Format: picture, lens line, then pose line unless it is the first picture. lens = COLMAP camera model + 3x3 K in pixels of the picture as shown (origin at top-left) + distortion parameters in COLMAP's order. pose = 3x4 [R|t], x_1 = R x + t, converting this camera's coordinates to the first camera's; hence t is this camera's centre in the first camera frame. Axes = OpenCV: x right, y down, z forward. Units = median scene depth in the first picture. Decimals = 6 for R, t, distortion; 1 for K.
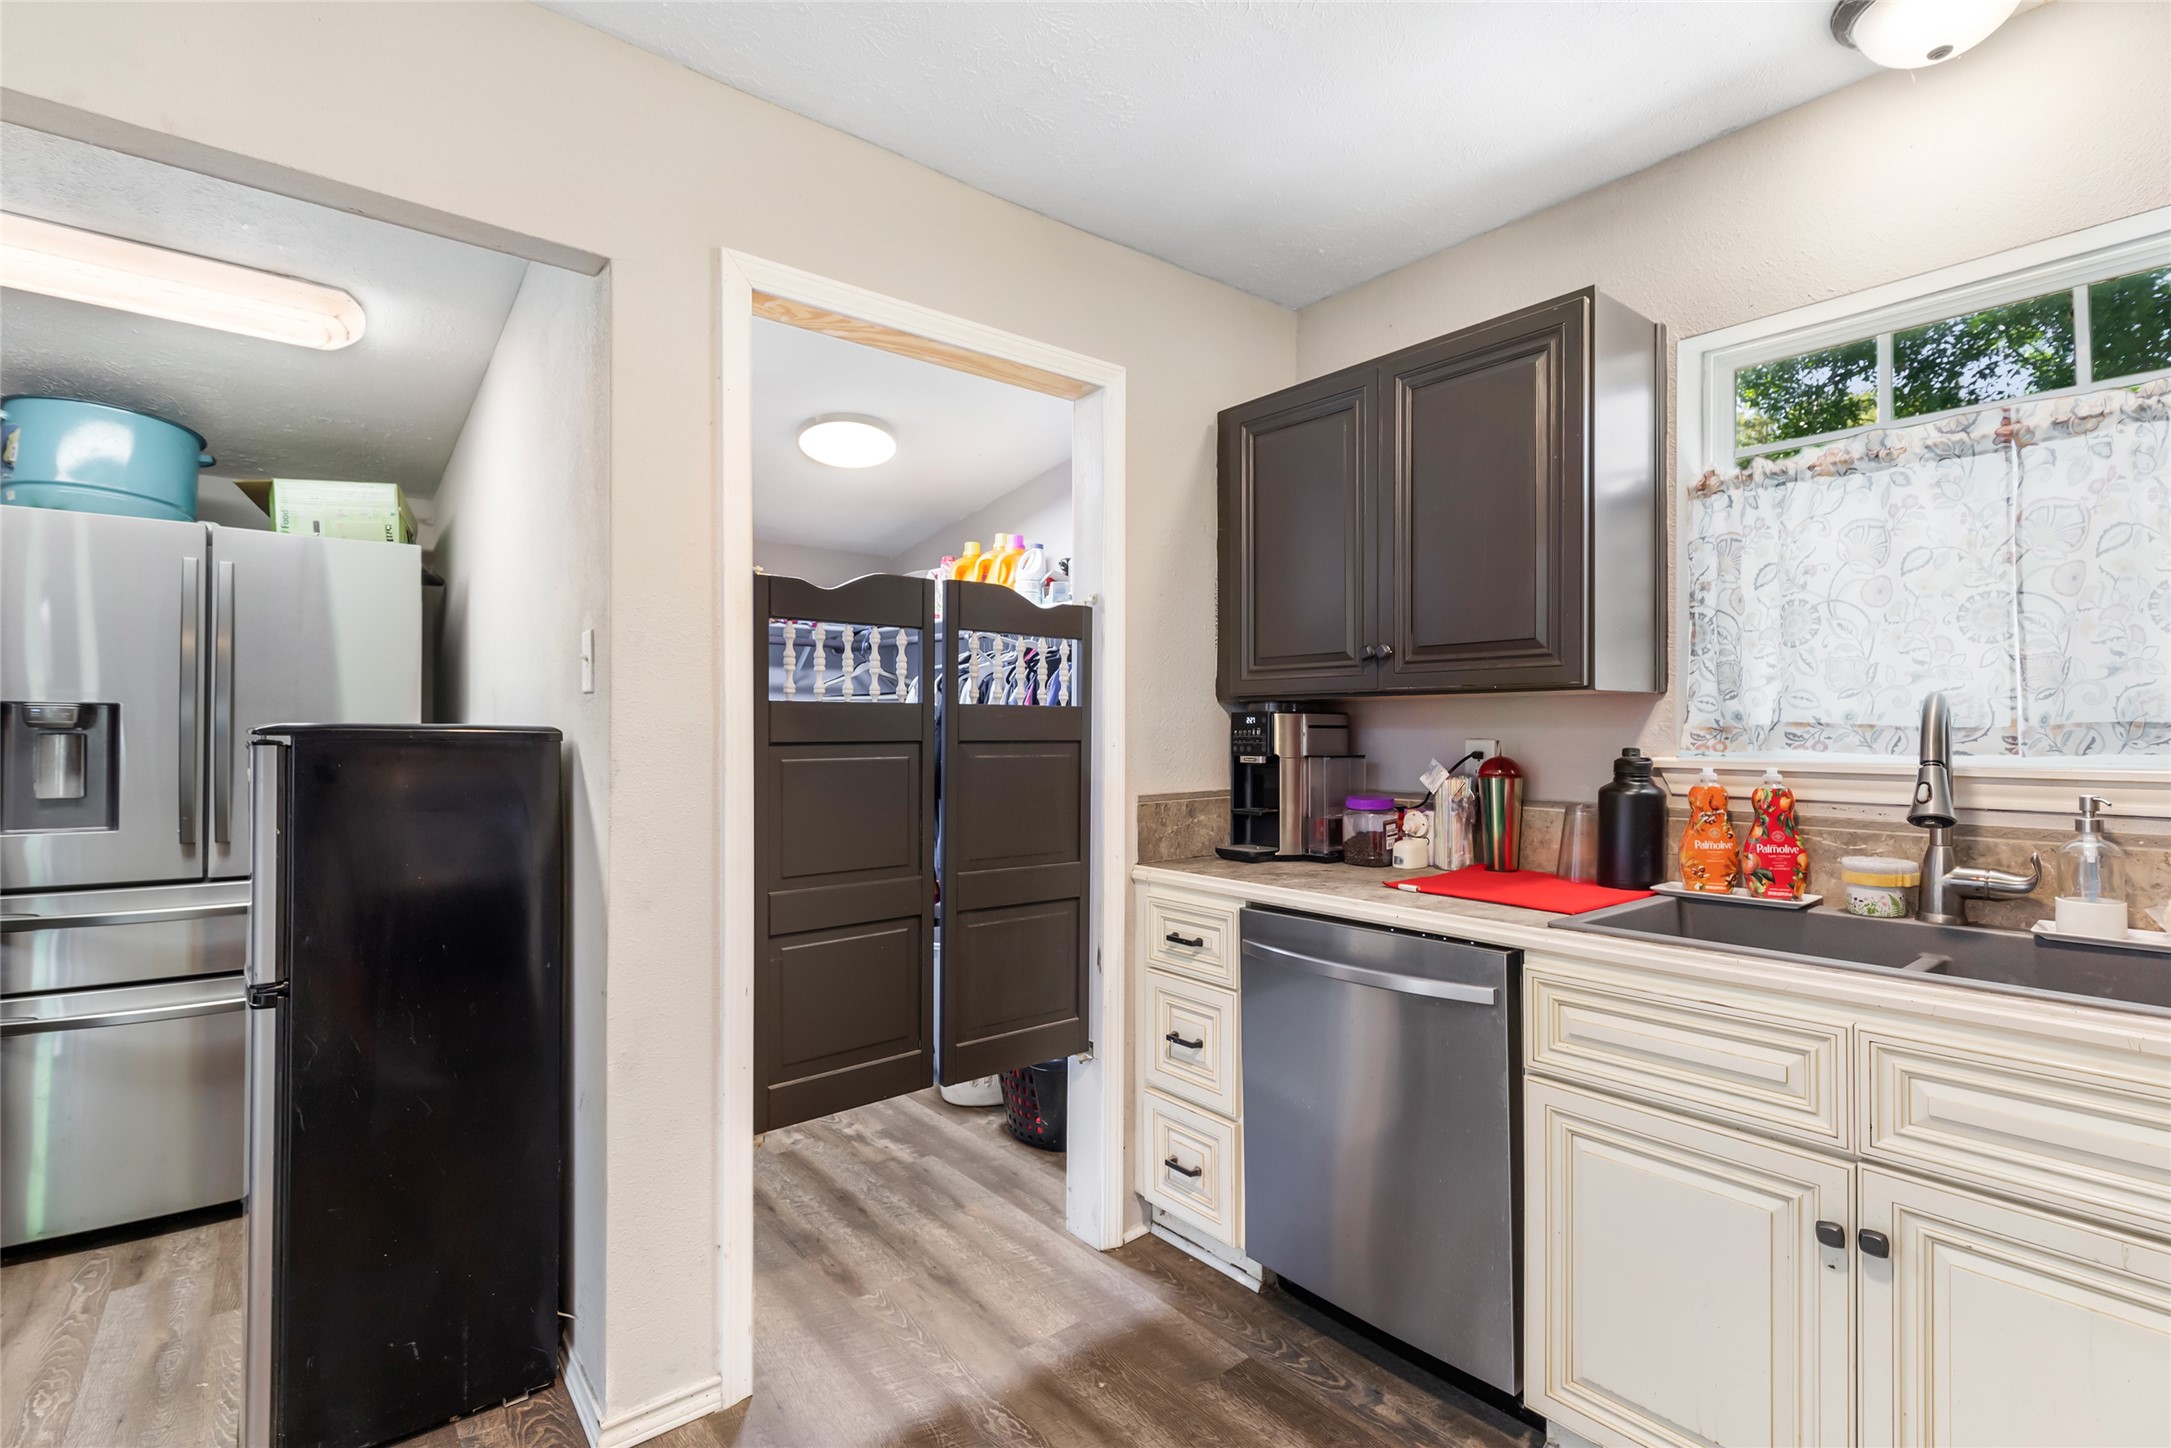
lens RADIAL K [[1000.3, 0, 1085.5], [0, 1000.3, 724.0], [0, 0, 1]] dist [0.002965, 0.000153]
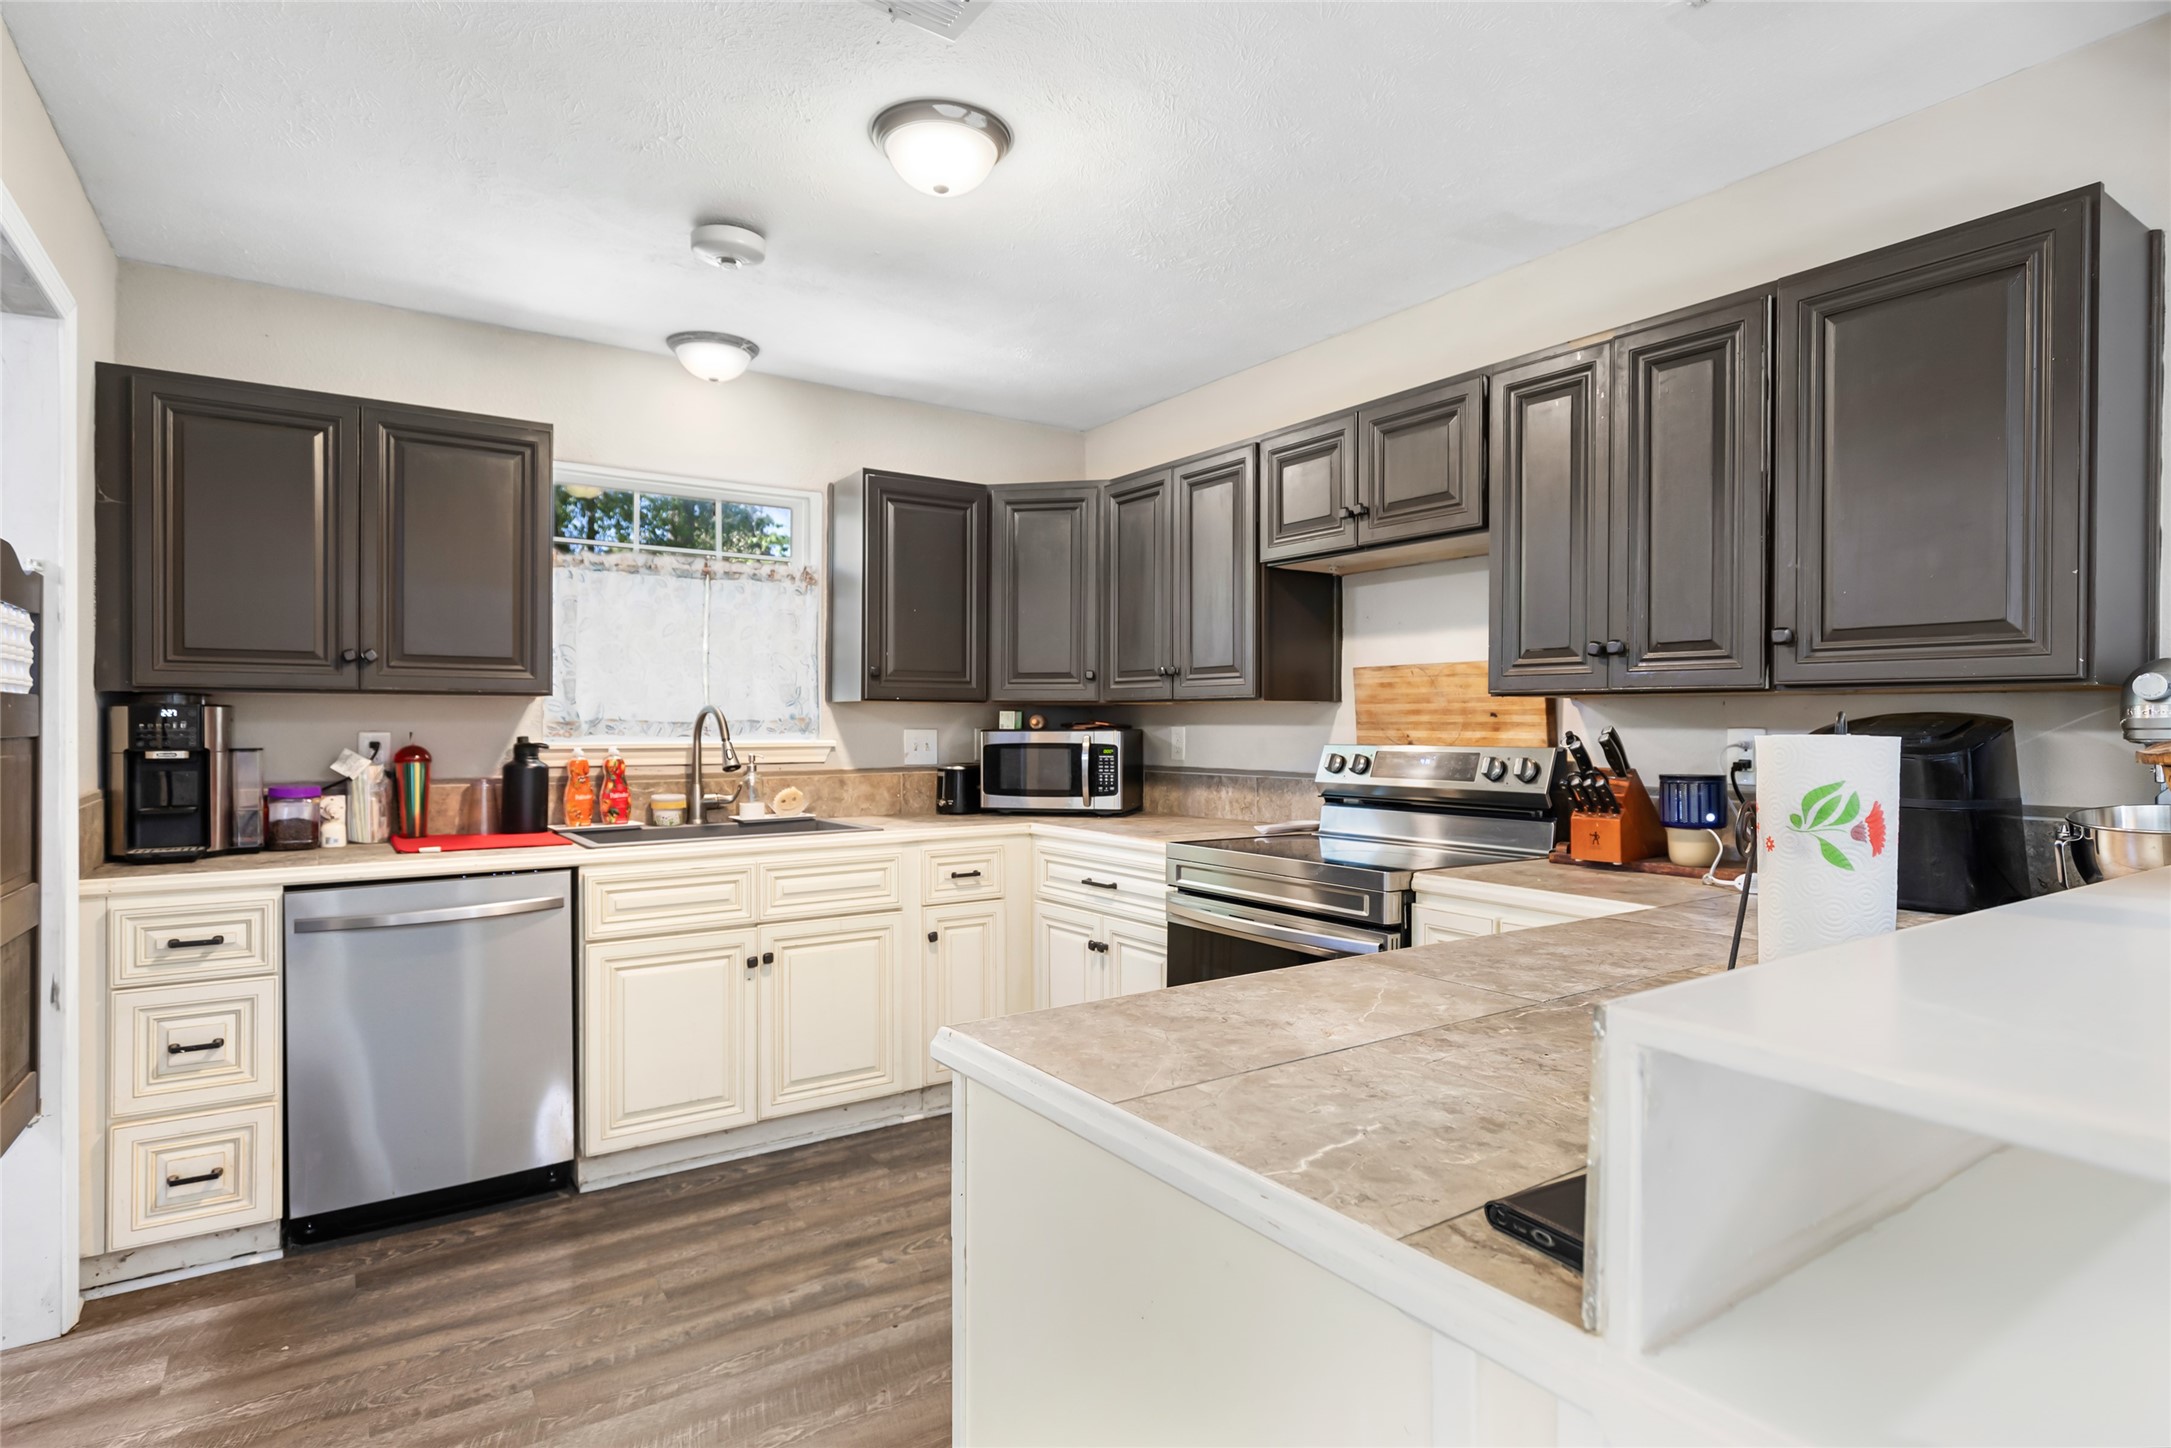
lens RADIAL K [[1162.4, 0, 1132.5], [0, 1162.4, 731.9], [0, 0, 1]] dist [-0.033234, -0.000391]
pose [[0.039999, -0.006304, 0.999180, -1.110670], [-0.006149, 0.999960, 0.006555, 0.001938], [-0.999181, -0.006406, 0.039959, 0.071224]]
